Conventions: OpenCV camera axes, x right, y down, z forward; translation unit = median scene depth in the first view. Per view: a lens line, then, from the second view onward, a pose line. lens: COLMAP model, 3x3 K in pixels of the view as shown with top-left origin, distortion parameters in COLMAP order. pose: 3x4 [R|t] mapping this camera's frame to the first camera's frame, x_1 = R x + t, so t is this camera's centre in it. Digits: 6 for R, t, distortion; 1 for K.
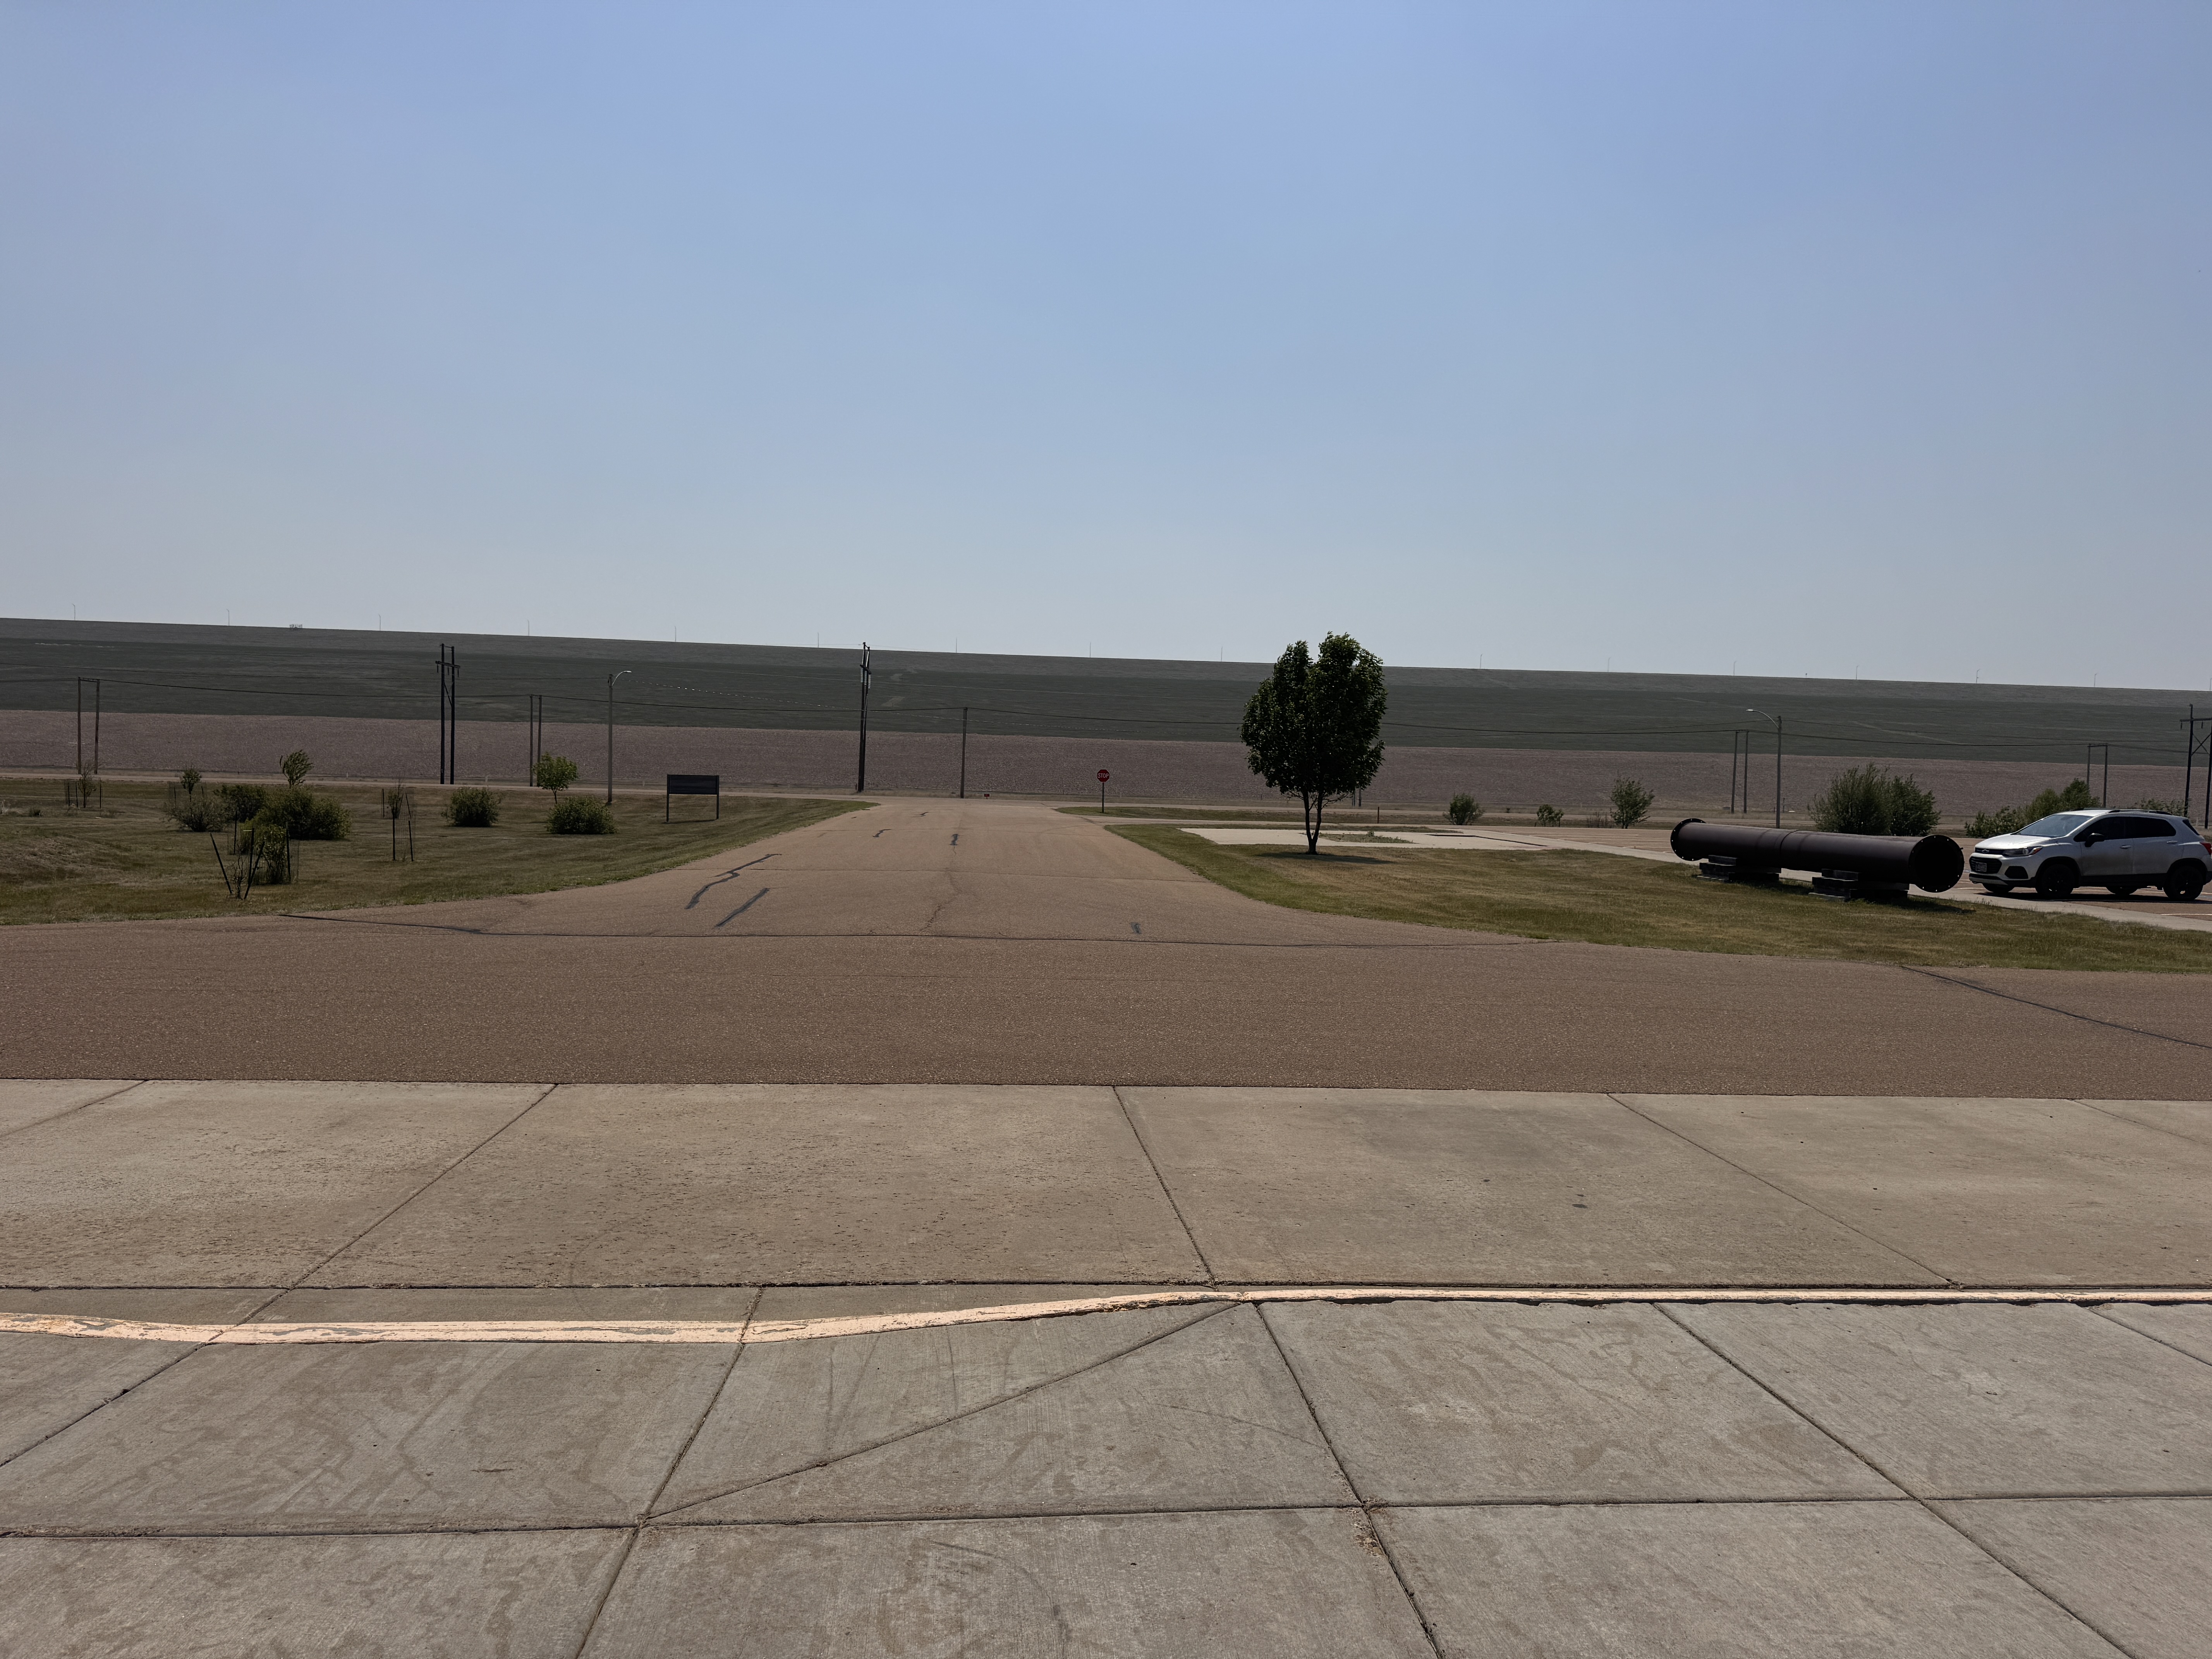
lens RADIAL K [[1563.5, 0, 1112.7], [0, 1563.5, 827.2], [0, 0, 1]] dist [0.009586, -0.007519]
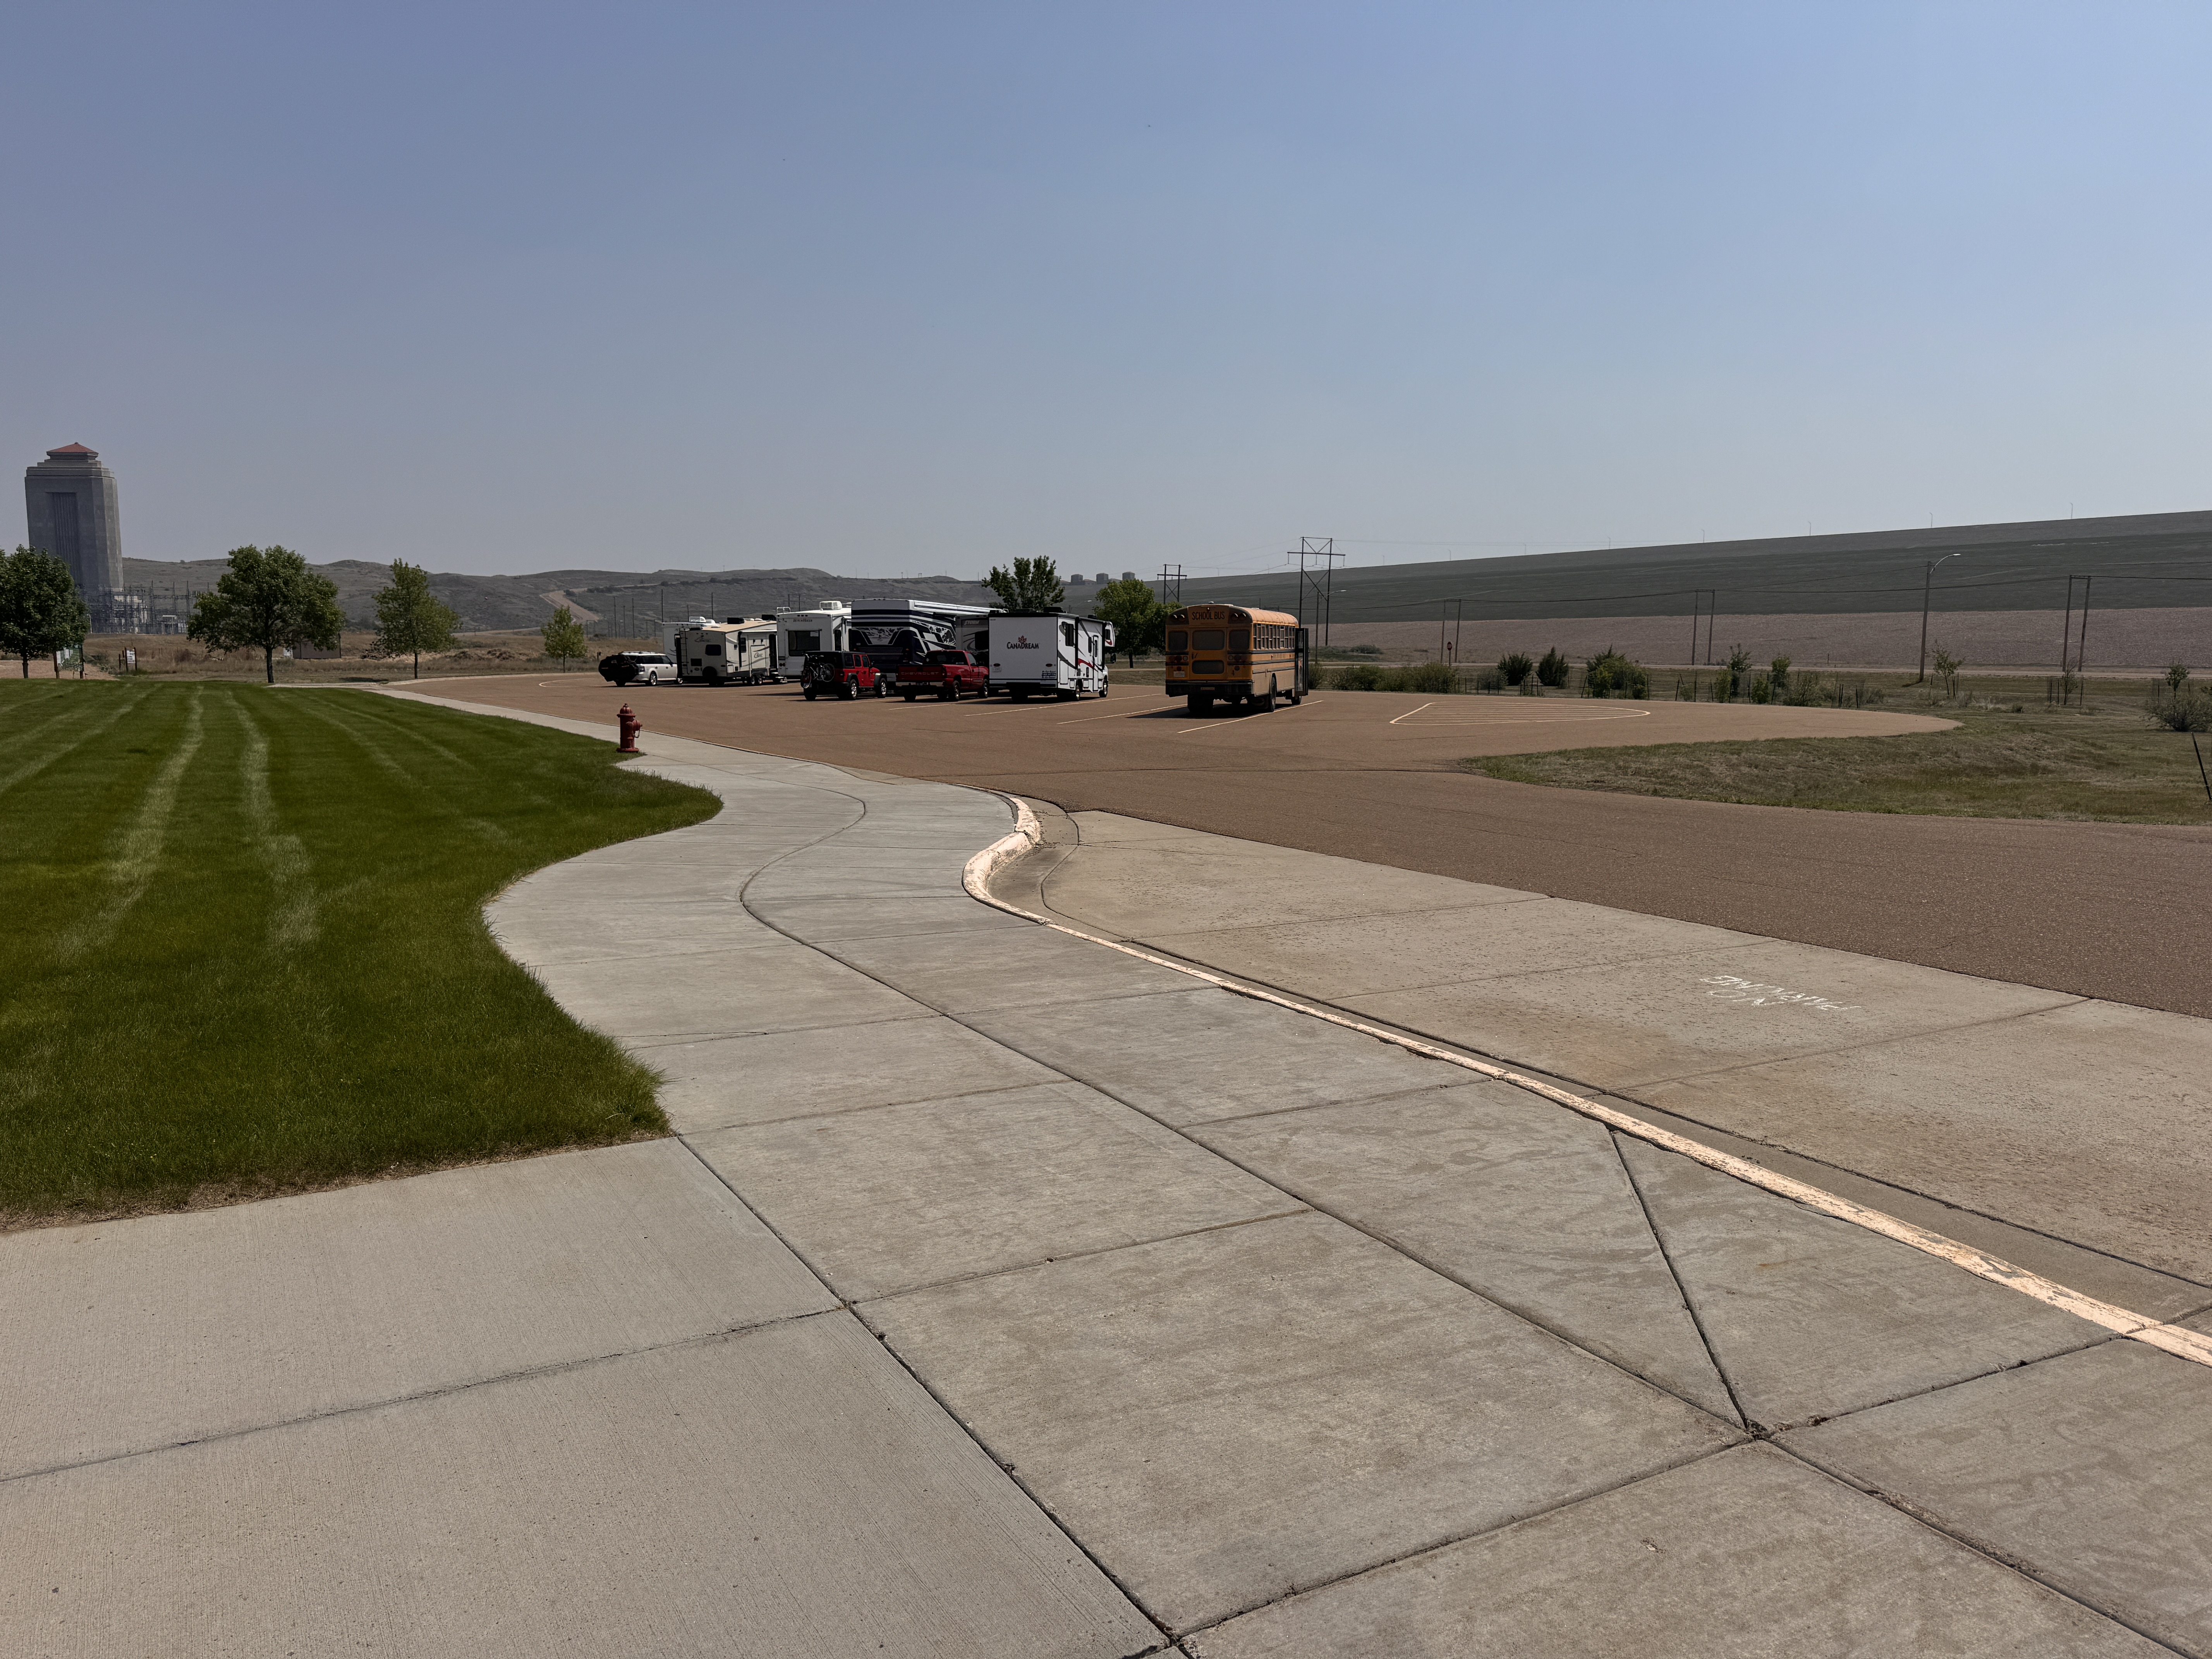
lens RADIAL K [[1563.5, 0, 1116.1], [0, 1563.5, 828.5], [0, 0, 1]] dist [0.009586, -0.007519]
pose [[0.431011, 0.081947, -0.898618, -0.060164], [-0.022834, 0.996539, 0.079924, 0.001720], [0.902058, -0.013929, 0.431390, 0.119881]]
